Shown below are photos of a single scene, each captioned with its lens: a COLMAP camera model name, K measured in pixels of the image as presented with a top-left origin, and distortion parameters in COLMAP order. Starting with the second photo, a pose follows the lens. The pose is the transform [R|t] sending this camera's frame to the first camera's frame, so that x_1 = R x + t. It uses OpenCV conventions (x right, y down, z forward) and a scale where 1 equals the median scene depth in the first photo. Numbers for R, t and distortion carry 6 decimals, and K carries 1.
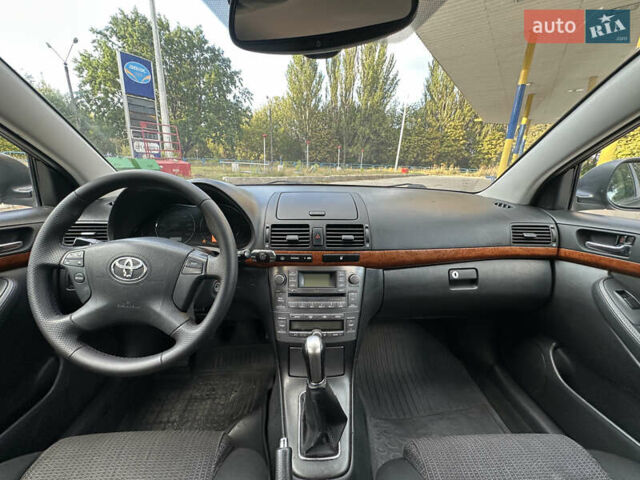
lens RADIAL K [[257.0, 0, 320.1], [0, 257.0, 241.6], [0, 0, 1]] dist [-0.003807, 0.000034]
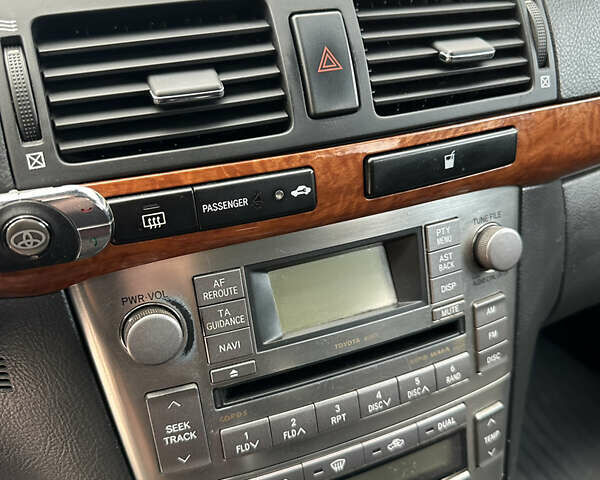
lens RADIAL K [[606.8, 0, 299.7], [0, 606.8, 243.6], [0, 0, 1]] dist [0.017580, 0.000000]
pose [[0.928966, -0.203303, 0.309339, -0.170997], [0.133190, 0.963286, 0.233109, 0.000112], [-0.345374, -0.175349, 0.921938, 0.551288]]
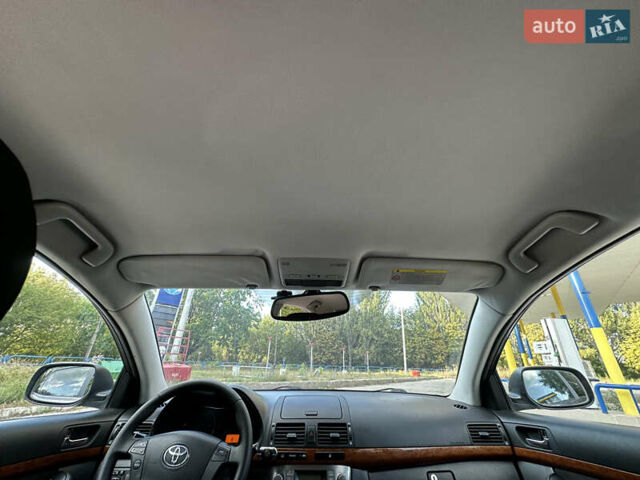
lens RADIAL K [[257.0, 0, 317.3], [0, 257.0, 241.0], [0, 0, 1]] dist [-0.003807, 0.000034]
pose [[0.999596, -0.018765, -0.021365, 0.061976], [-0.000791, 0.732715, -0.680535, 0.135905], [0.028425, 0.680277, 0.732404, -0.564967]]
